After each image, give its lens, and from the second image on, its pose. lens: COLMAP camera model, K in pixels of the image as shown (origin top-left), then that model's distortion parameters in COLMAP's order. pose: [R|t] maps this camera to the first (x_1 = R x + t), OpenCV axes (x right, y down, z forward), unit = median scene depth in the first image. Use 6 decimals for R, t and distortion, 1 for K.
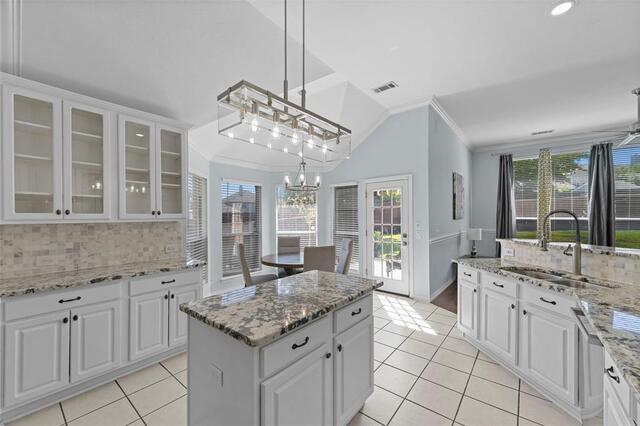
lens RADIAL K [[257.3, 0, 321.7], [0, 257.3, 216.7], [0, 0, 1]] dist [0.006461, -0.000402]
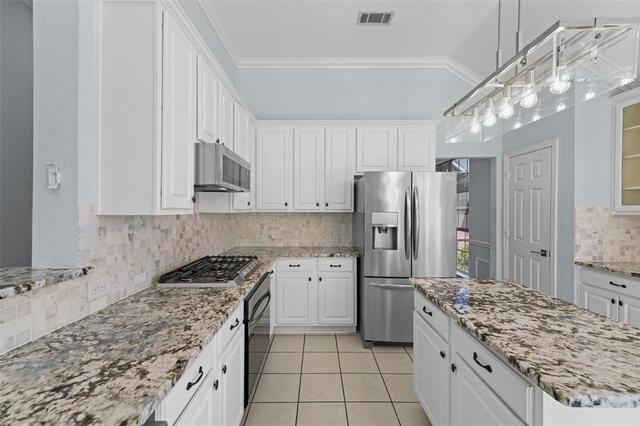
lens RADIAL K [[271.5, 0, 312.3], [0, 271.5, 208.9], [0, 0, 1]] dist [0.006100, -0.000886]
pose [[-0.783469, 0.000179, -0.621431, 0.535851], [-0.000185, 1.000000, 0.000522, -0.001313], [0.621431, 0.000525, -0.783469, 0.775160]]
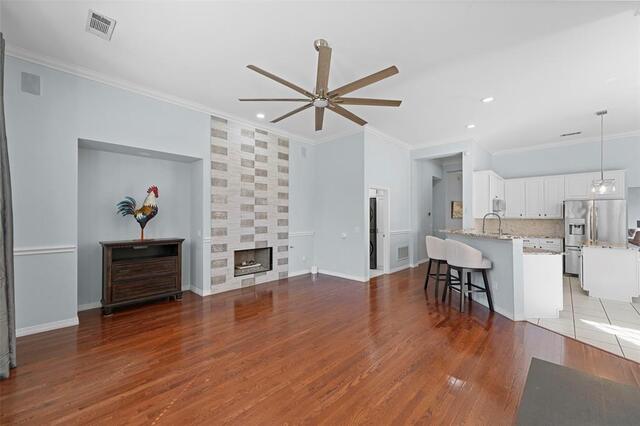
lens RADIAL K [[257.3, 0, 312.4], [0, 257.3, 214.3], [0, 0, 1]] dist [0.006461, -0.000402]
pose [[-0.995858, 0.002917, 0.090877, 1.703395], [0.001514, 0.999879, -0.015505, 0.007841], [-0.090912, -0.015303, -0.995741, 2.495876]]
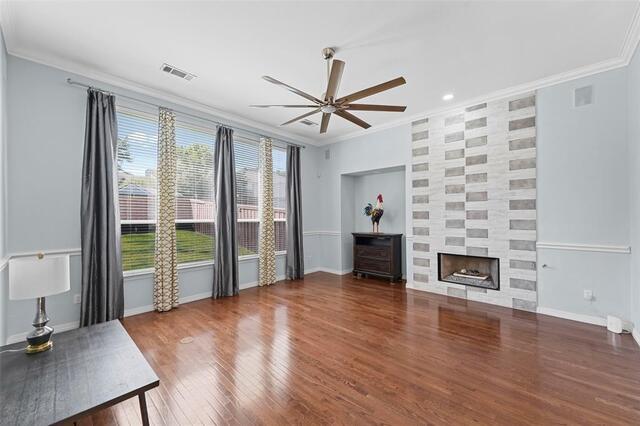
lens RADIAL K [[257.3, 0, 313.5], [0, 257.3, 213.2], [0, 0, 1]] dist [0.006461, -0.000402]
pose [[0.080212, 0.010872, 0.996719, 0.654192], [0.005219, 0.999922, -0.011327, -0.011343], [-0.996764, 0.006110, 0.080149, 1.424176]]
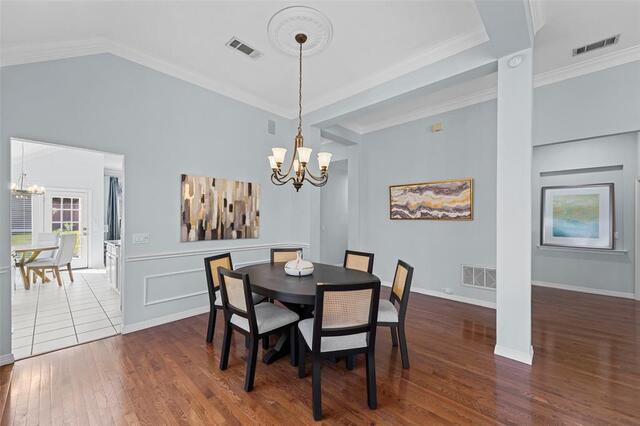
lens RADIAL K [[257.3, 0, 321.7], [0, 257.3, 217.6], [0, 0, 1]] dist [0.006461, -0.000402]
pose [[0.080510, 0.011584, 0.996686, -1.799962], [-0.003442, 0.999930, -0.011343, 0.030267], [-0.996748, -0.002517, 0.080545, -0.880150]]
